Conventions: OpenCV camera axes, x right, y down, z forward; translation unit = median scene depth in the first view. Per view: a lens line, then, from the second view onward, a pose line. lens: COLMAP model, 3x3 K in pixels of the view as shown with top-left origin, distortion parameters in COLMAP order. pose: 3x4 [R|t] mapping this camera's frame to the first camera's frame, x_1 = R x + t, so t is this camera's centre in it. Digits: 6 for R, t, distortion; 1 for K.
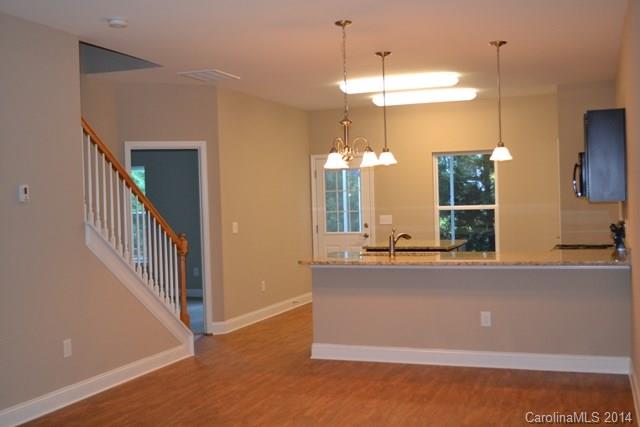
lens RADIAL K [[772.1, 0, 320.0], [0, 772.1, 213.5], [0, 0, 1]] dist [-0.050421, -0.006814]
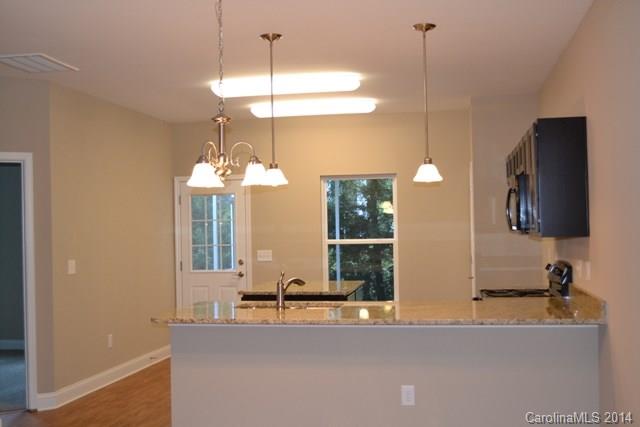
lens RADIAL K [[772.1, 0, 320.0], [0, 772.1, 213.5], [0, 0, 1]] dist [-0.050421, -0.006814]
pose [[0.985582, 0.011273, 0.168825, 0.003779], [-0.004727, 0.999223, -0.039125, -0.006151], [-0.169135, 0.037763, 0.984869, 0.206285]]
